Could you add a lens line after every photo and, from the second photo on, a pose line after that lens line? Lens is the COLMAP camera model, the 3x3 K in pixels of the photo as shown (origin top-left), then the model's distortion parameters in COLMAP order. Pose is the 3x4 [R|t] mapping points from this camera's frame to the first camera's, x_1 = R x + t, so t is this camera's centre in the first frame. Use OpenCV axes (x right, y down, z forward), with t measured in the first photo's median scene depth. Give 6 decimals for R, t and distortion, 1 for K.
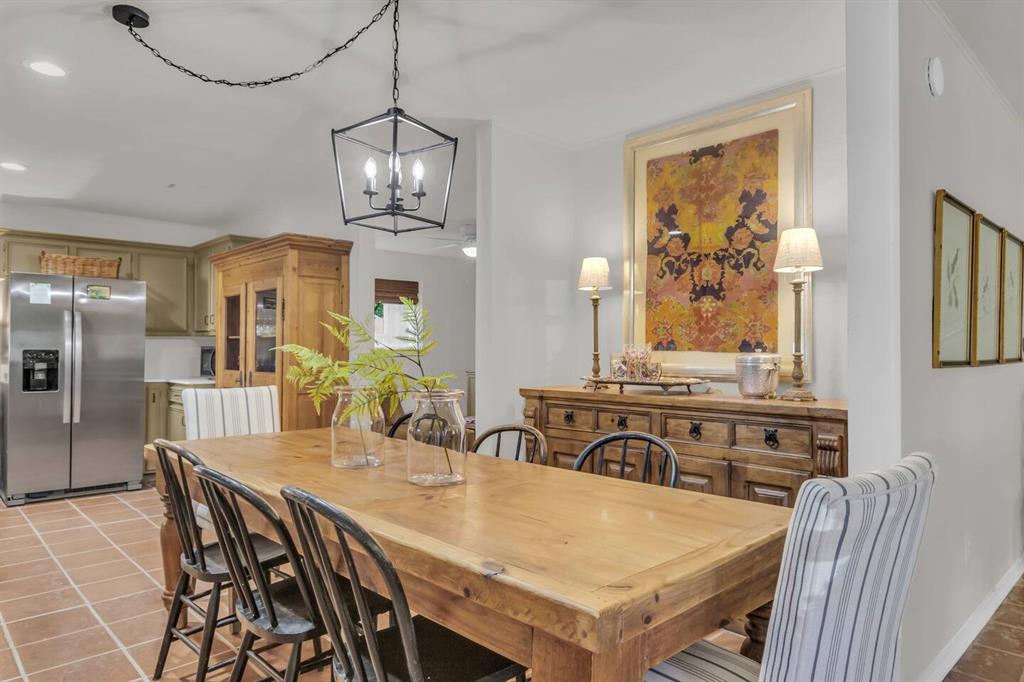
lens RADIAL K [[651.4, 0, 512.0], [0, 651.4, 341.0], [0, 0, 1]] dist [-0.005829, -0.000969]
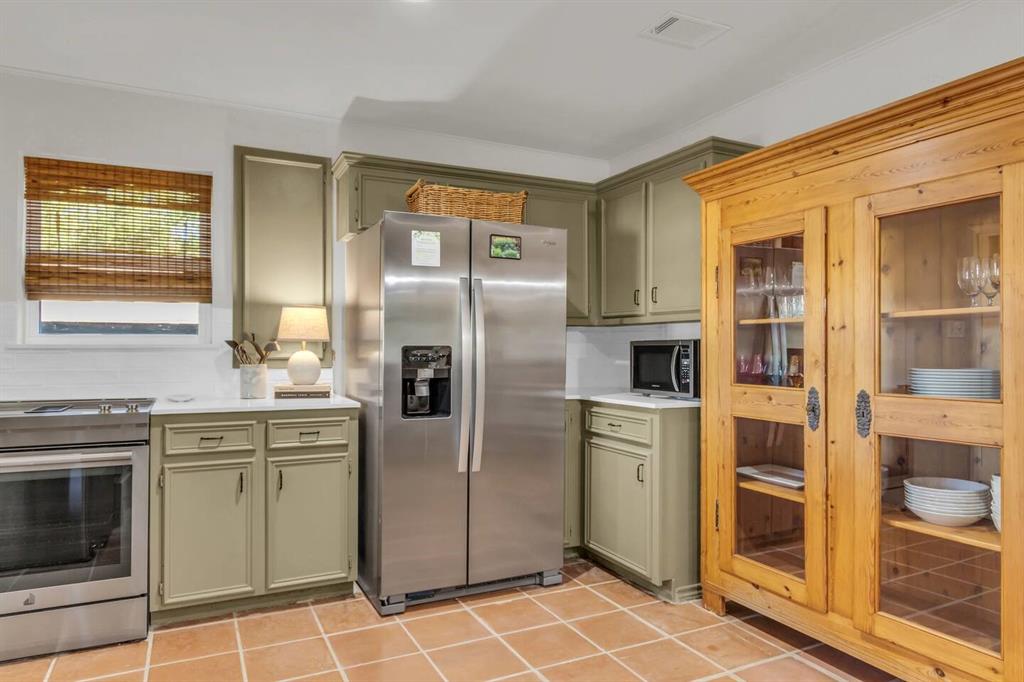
lens RADIAL K [[651.4, 0, 512.0], [0, 651.4, 341.0], [0, 0, 1]] dist [-0.005829, -0.000969]
pose [[0.956859, -0.003770, -0.290529, -0.467663], [0.005202, 0.999978, 0.004156, 0.006238], [0.290507, -0.005488, 0.956857, 0.450437]]
